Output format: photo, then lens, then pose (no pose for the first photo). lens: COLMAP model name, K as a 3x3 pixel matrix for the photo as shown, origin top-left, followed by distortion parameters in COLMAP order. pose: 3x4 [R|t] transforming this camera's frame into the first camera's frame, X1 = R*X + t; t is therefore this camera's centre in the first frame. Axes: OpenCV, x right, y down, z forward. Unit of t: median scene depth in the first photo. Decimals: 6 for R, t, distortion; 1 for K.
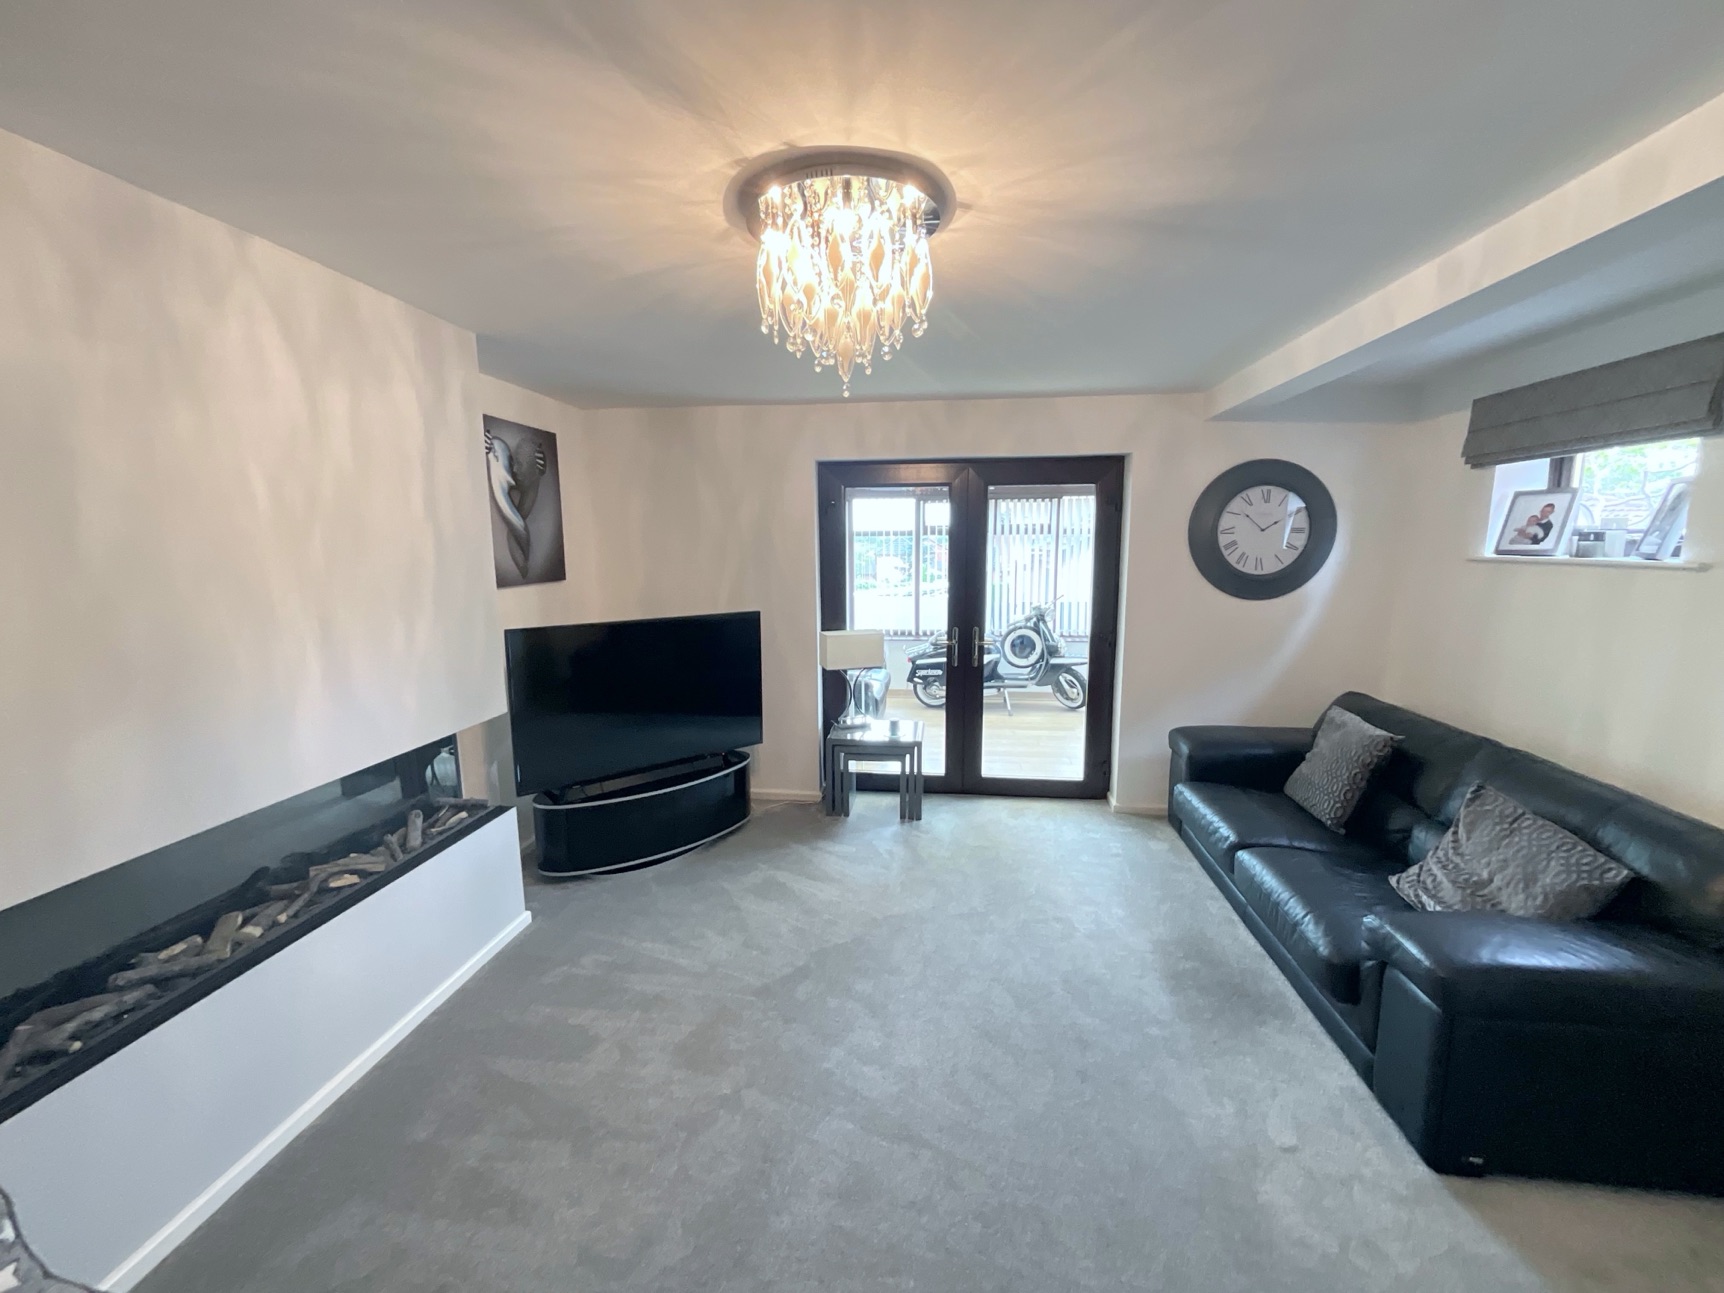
lens RADIAL K [[697.8, 0, 863.7], [0, 697.8, 649.1], [0, 0, 1]] dist [-0.011439, 0.003293]
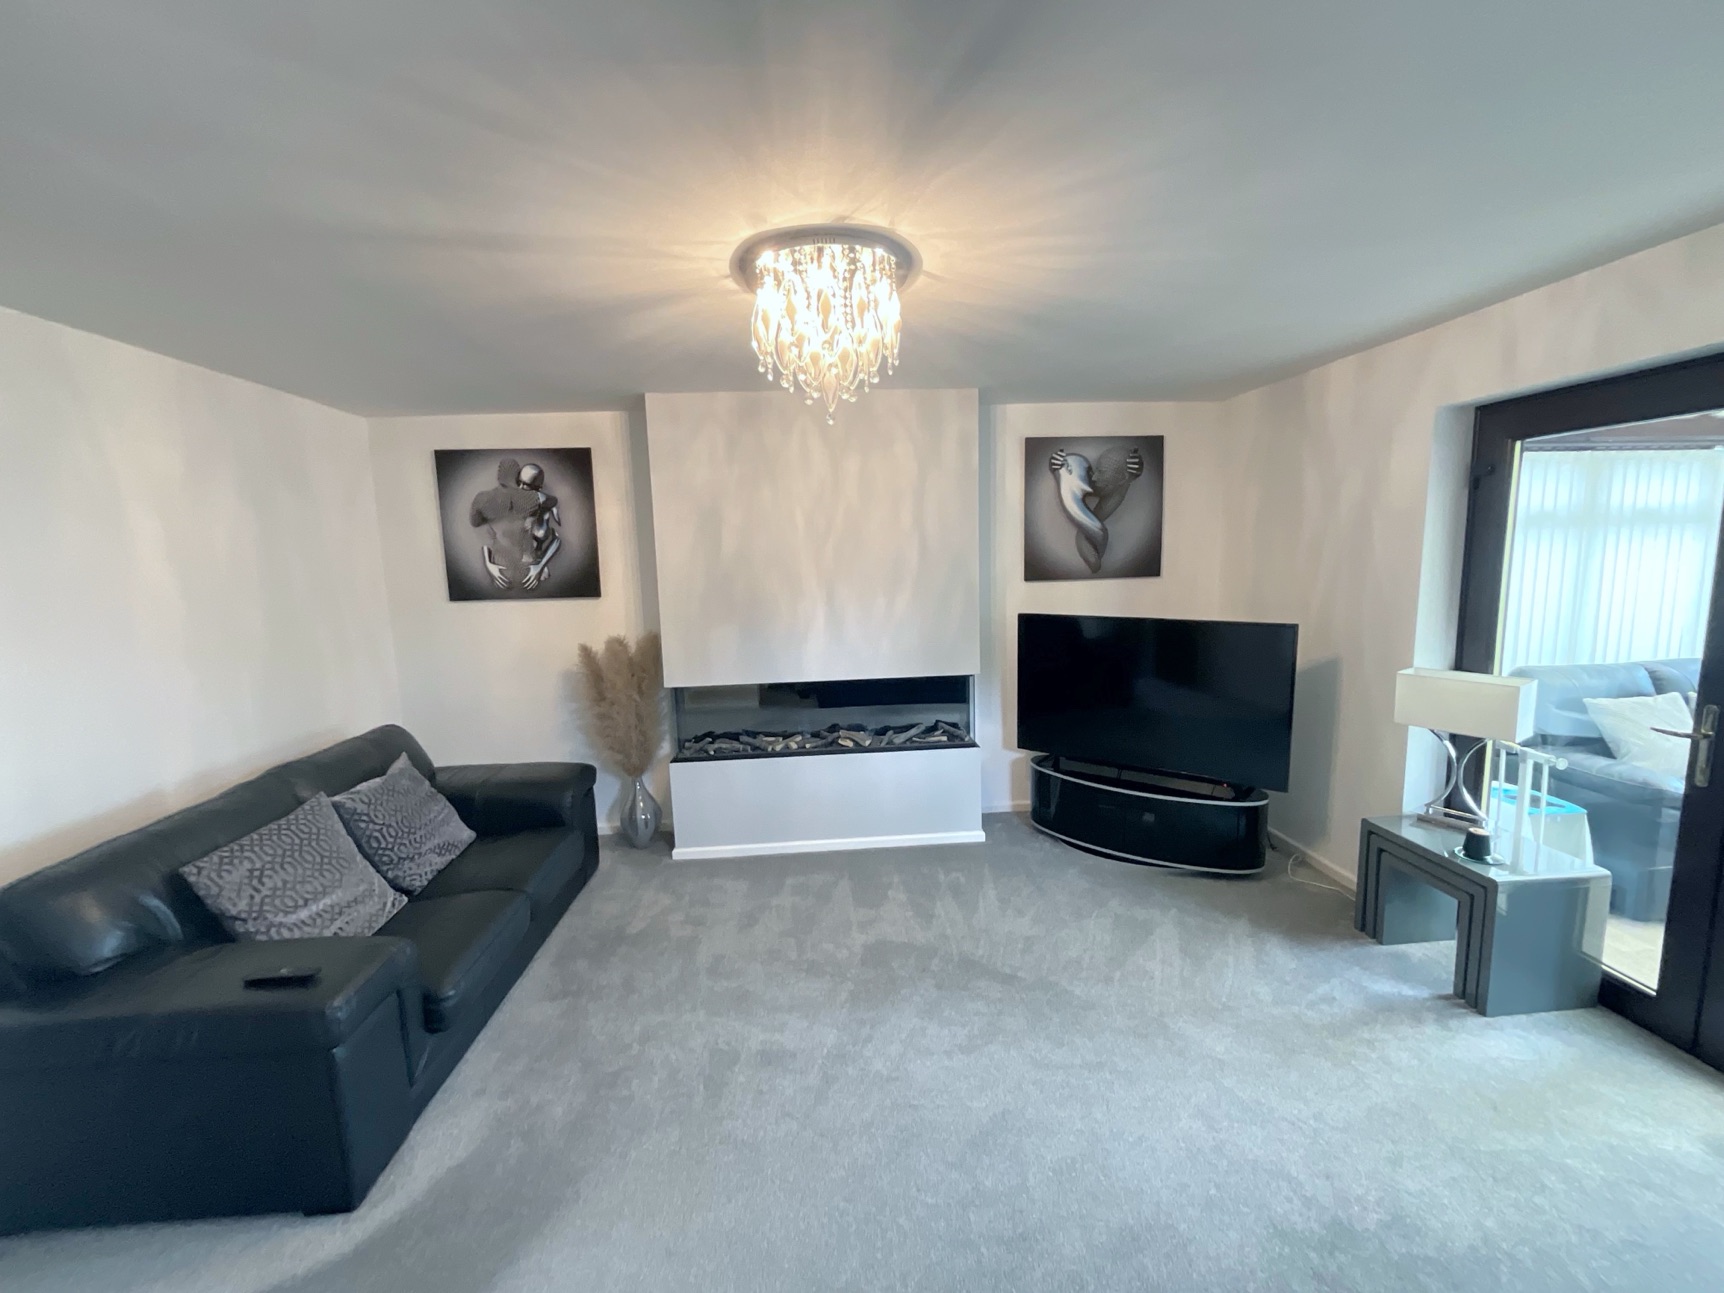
lens RADIAL K [[697.8, 0, 863.9], [0, 697.8, 646.5], [0, 0, 1]] dist [-0.011439, 0.003293]
pose [[0.194508, 0.131709, -0.972018, 0.596211], [-0.123744, 0.986322, 0.108885, -0.063424], [0.973064, 0.099103, 0.208146, 0.426642]]
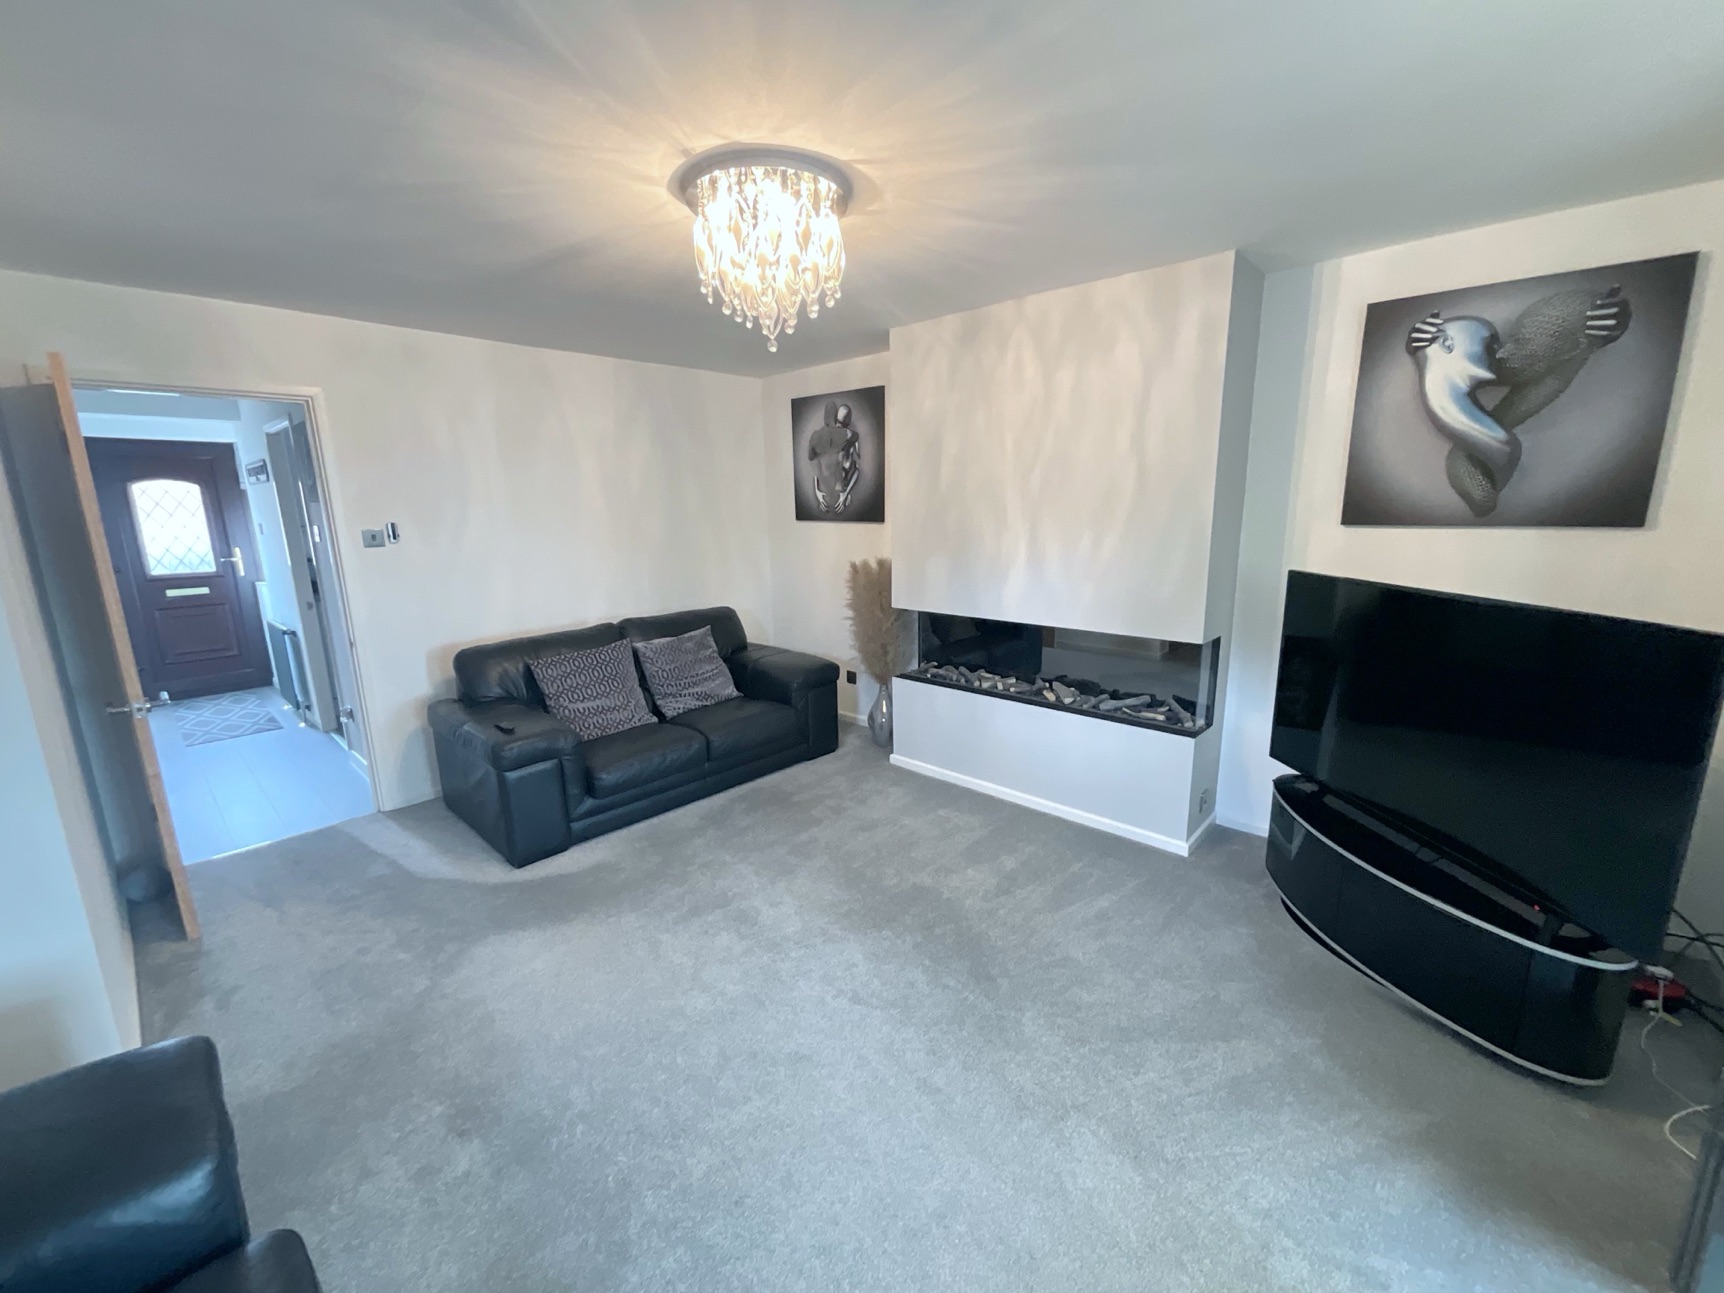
lens RADIAL K [[697.8, 0, 860.3], [0, 697.8, 650.8], [0, 0, 1]] dist [-0.011439, 0.003293]
pose [[-0.590007, 0.188954, -0.784976, 0.468098], [-0.102521, 0.946828, 0.304971, -0.128905], [0.800862, 0.260411, -0.539264, 0.960674]]
